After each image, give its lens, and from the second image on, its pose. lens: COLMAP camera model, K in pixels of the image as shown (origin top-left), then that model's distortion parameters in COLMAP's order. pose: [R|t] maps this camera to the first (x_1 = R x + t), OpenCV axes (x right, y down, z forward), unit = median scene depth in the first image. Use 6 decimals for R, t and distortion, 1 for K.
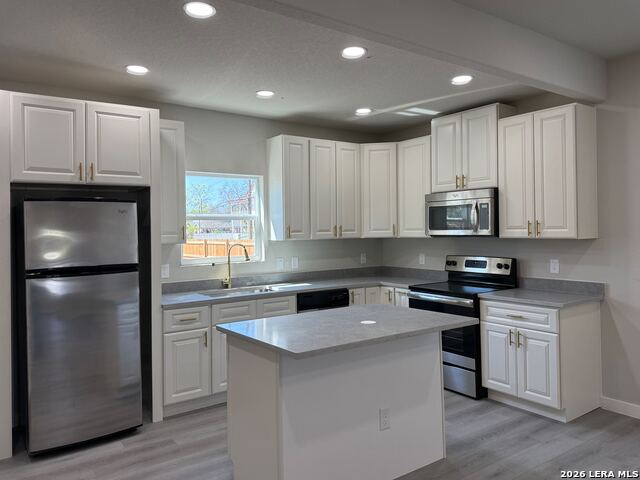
lens RADIAL K [[461.3, 0, 314.8], [0, 461.3, 229.1], [0, 0, 1]] dist [0.046911, -0.052876]
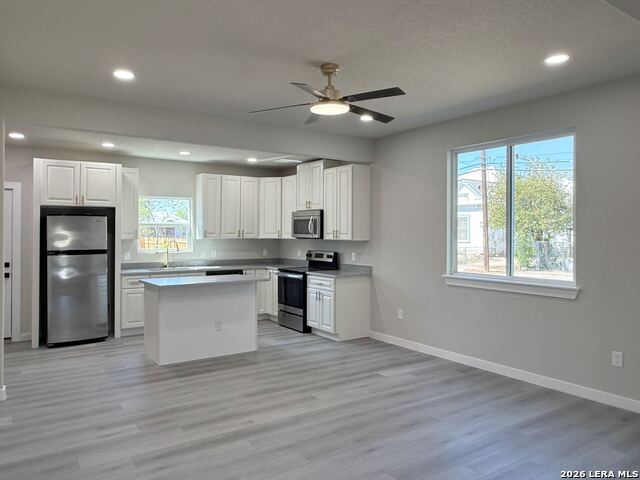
lens RADIAL K [[461.3, 0, 303.6], [0, 461.3, 231.9], [0, 0, 1]] dist [0.046911, -0.052876]
pose [[0.999328, 0.017430, -0.032248, 0.377885], [-0.017367, 0.999847, 0.002233, -0.011541], [0.032282, -0.001672, 0.999477, -0.674500]]
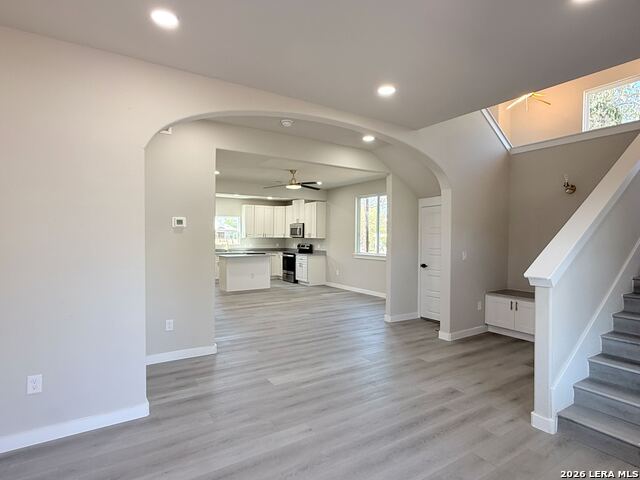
lens RADIAL K [[339.5, 0, 309.7], [0, 339.5, 243.4], [0, 0, 1]] dist [-0.002919, -0.000052]
pose [[0.998199, 0.020686, -0.056317, 0.576879], [-0.019284, 0.999493, 0.025333, -0.004893], [0.056812, -0.024202, 0.998091, -1.488307]]
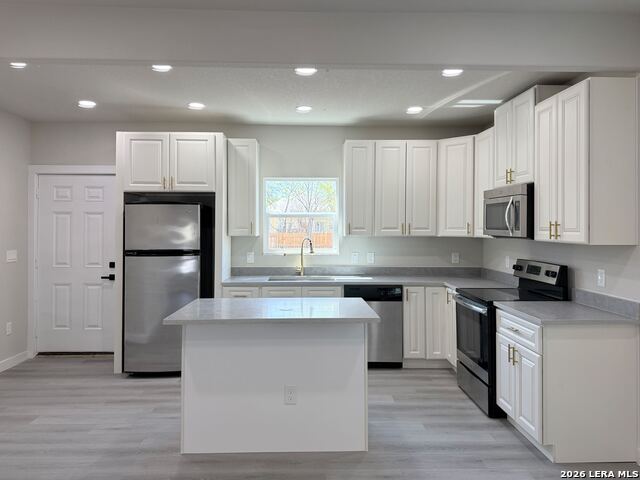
lens RADIAL K [[461.3, 0, 320.8], [0, 461.3, 221.0], [0, 0, 1]] dist [0.046911, -0.052876]
pose [[0.842519, 0.012161, -0.538529, 0.528110], [-0.014726, 0.999891, -0.000460, -0.011415], [0.538465, 0.008318, 0.842607, 0.052111]]
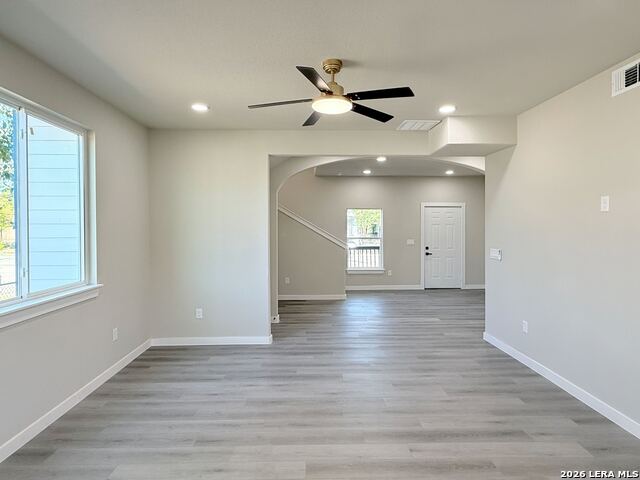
lens RADIAL K [[369.0, 0, 325.3], [0, 369.0, 234.0], [0, 0, 1]] dist [-0.008422, 0.011155]
pose [[-0.848158, 0.008131, 0.529682, 0.049394], [0.013374, 0.999892, 0.006067, -0.012581], [-0.529575, 0.012229, -0.848175, 0.796258]]
